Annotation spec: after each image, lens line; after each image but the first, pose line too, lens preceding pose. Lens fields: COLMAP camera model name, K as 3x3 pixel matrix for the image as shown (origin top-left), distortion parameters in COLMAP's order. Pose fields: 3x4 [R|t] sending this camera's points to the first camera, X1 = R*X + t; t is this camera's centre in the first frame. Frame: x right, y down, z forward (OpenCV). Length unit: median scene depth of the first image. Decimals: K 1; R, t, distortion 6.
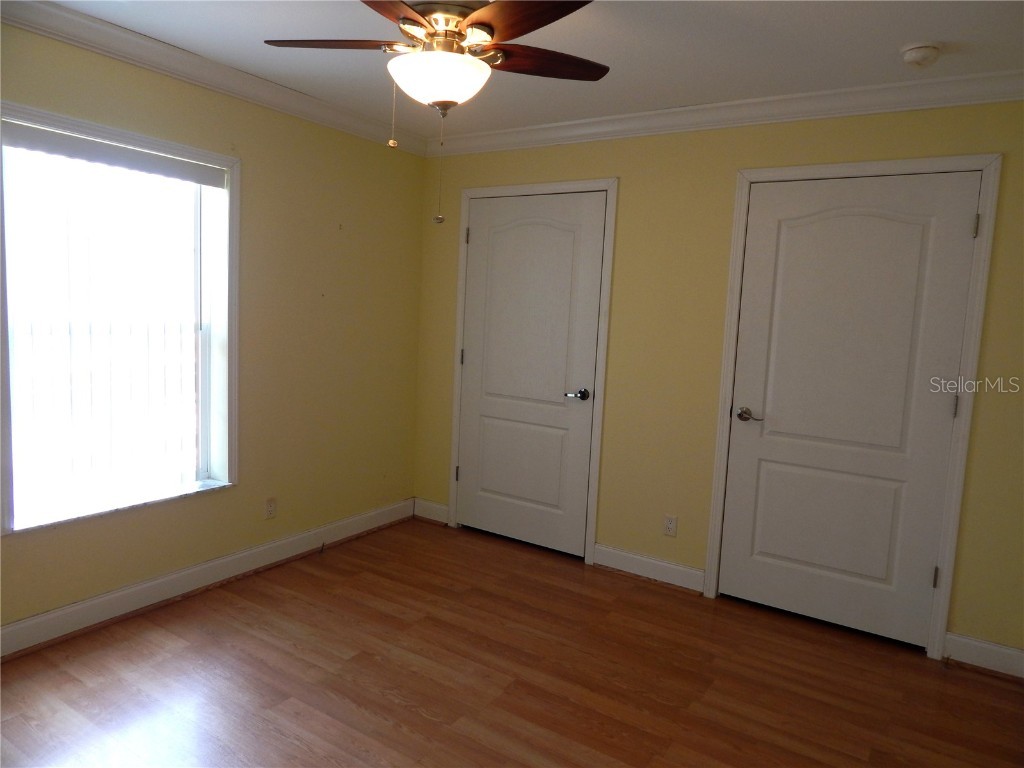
lens RADIAL K [[676.6, 0, 517.9], [0, 676.6, 382.7], [0, 0, 1]] dist [0.003856, -0.000317]
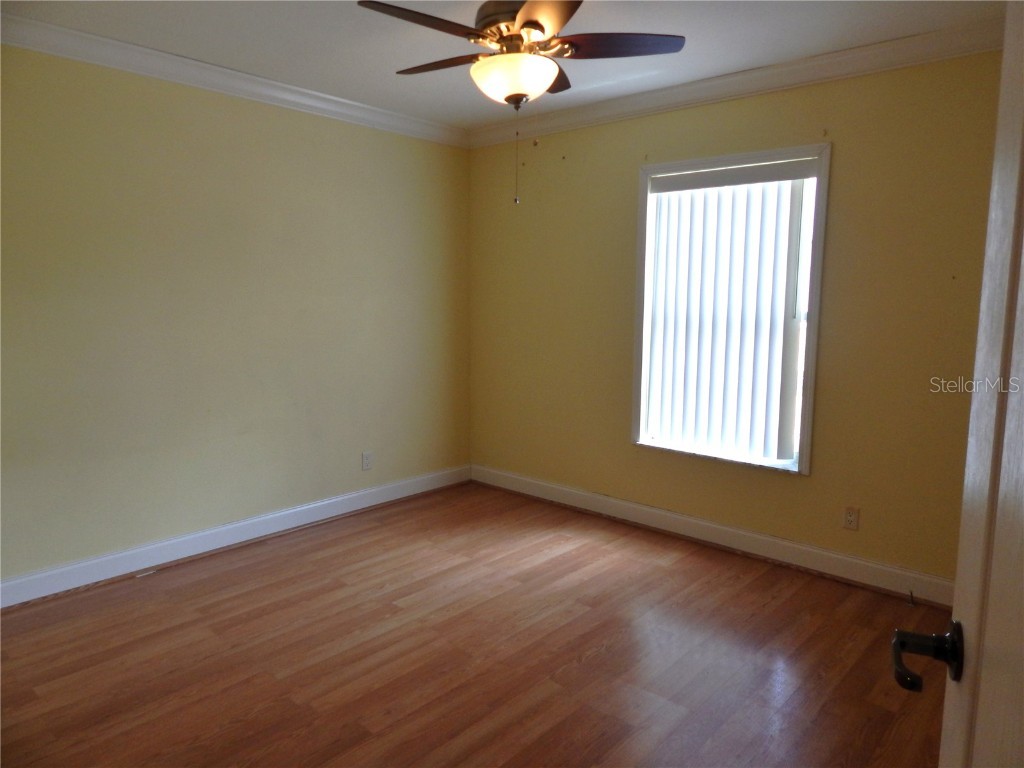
lens RADIAL K [[676.6, 0, 519.8], [0, 676.6, 383.0], [0, 0, 1]] dist [0.003856, -0.000317]
pose [[-0.156771, 0.081622, -0.984256, 0.659881], [-0.124769, 0.986958, 0.101719, -0.033318], [0.979722, 0.138751, -0.144543, 0.768777]]
